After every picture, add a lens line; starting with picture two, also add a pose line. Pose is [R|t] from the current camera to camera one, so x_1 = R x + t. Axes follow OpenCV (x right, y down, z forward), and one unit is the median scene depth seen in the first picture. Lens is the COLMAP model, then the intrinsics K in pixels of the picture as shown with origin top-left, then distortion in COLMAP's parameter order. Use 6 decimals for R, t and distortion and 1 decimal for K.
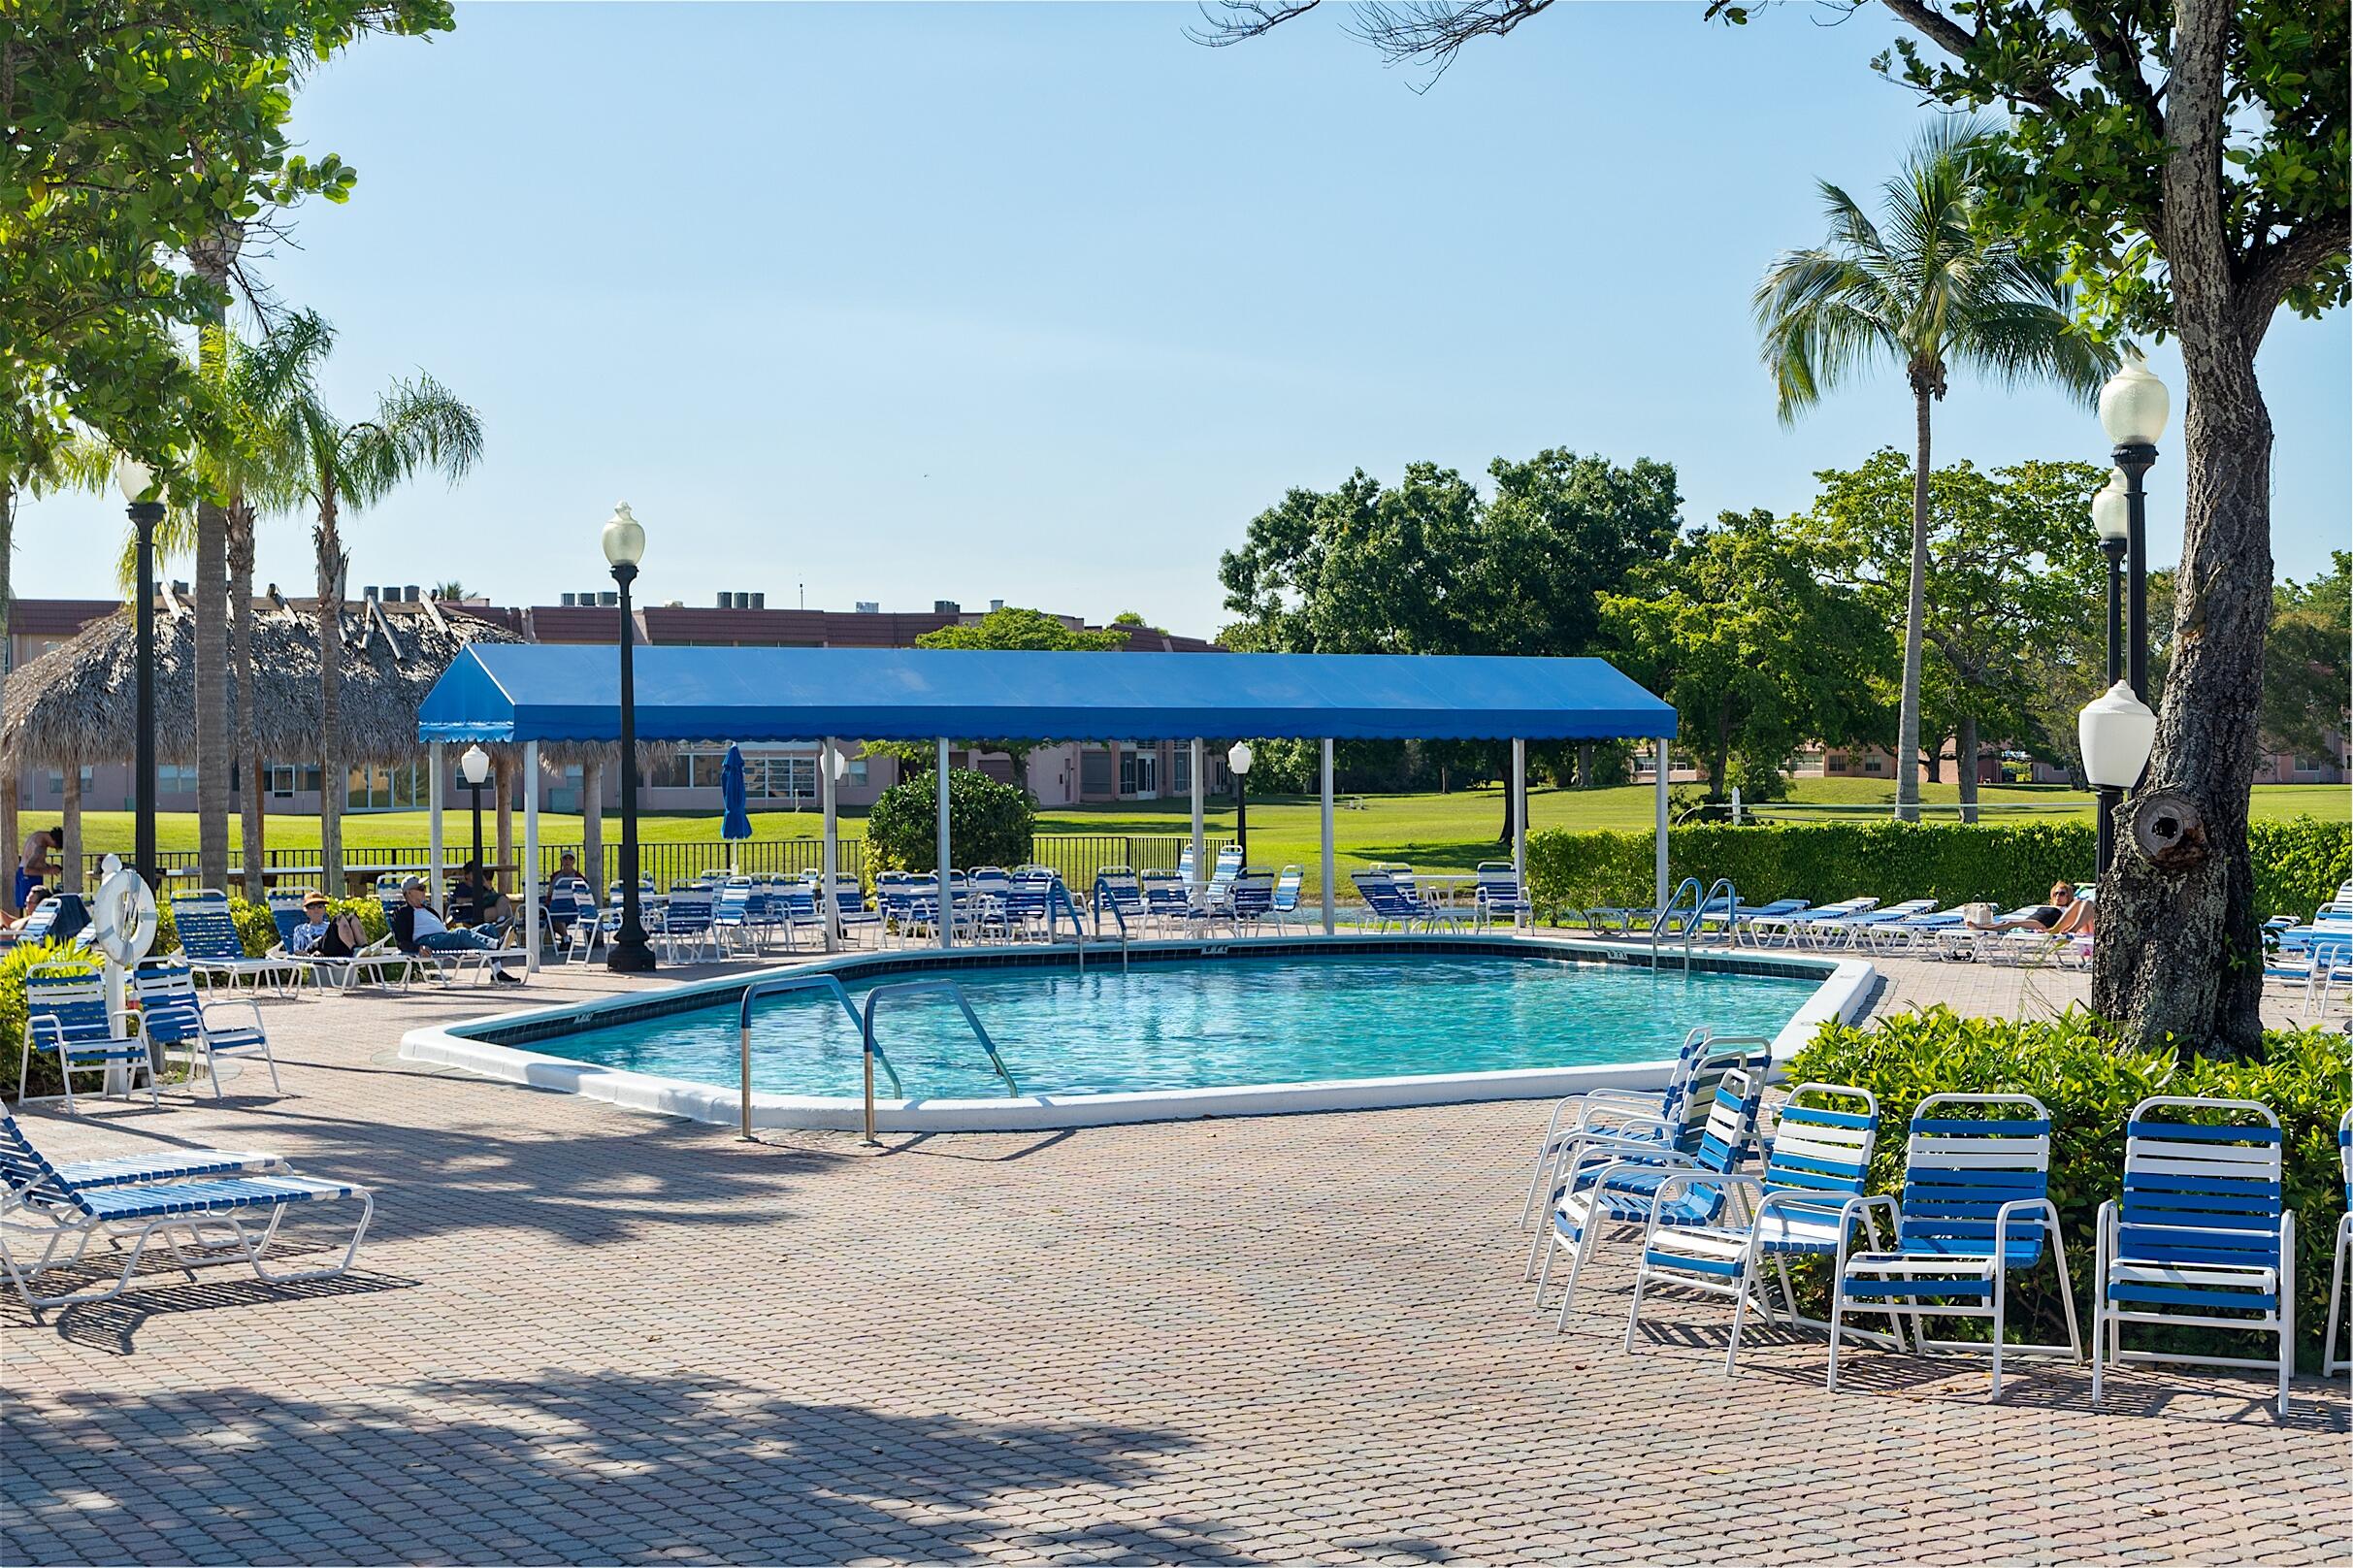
lens RADIAL K [[3523.8, 0, 1176.5], [0, 3523.8, 784.0], [0, 0, 1]] dist [0.105362, -0.053382]
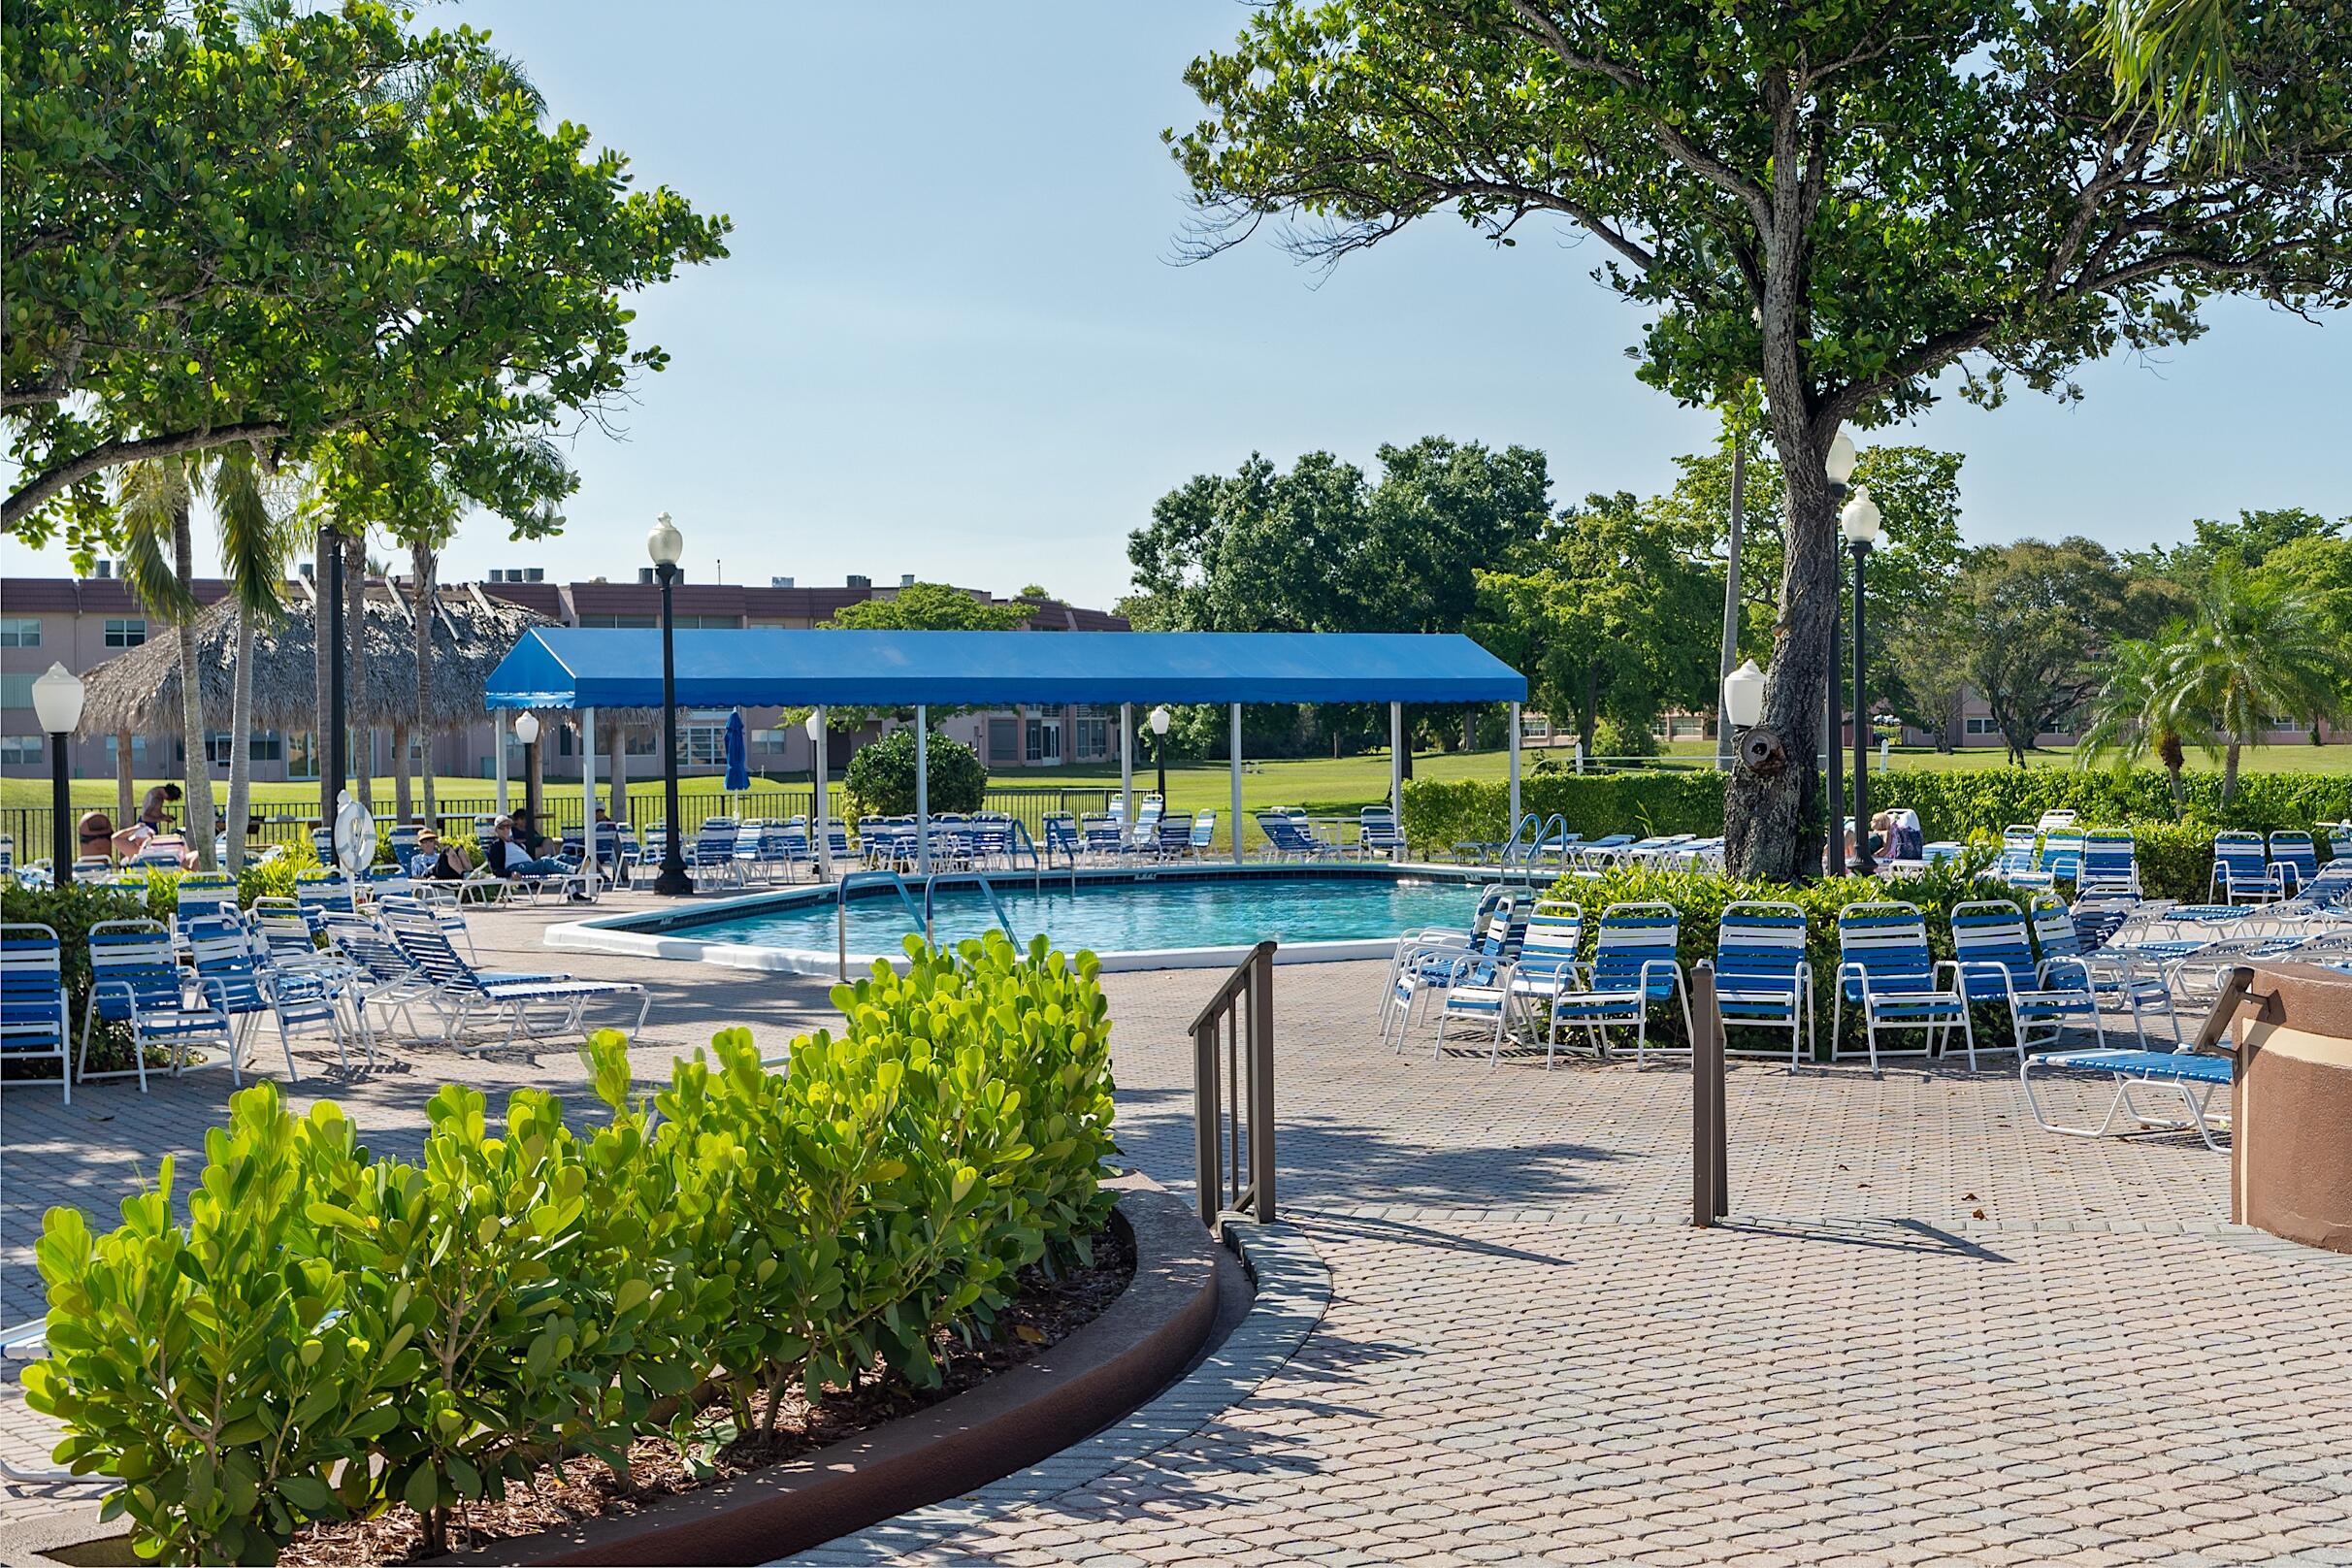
lens RADIAL K [[3522.3, 0, 1176.0], [0, 3522.3, 784.0], [0, 0, 1]] dist [0.105362, -0.053382]
pose [[0.999537, -0.005365, 0.029946, -0.012542], [0.005100, 0.999947, 0.008909, 0.003577], [-0.029992, -0.008752, 0.999512, -0.182924]]
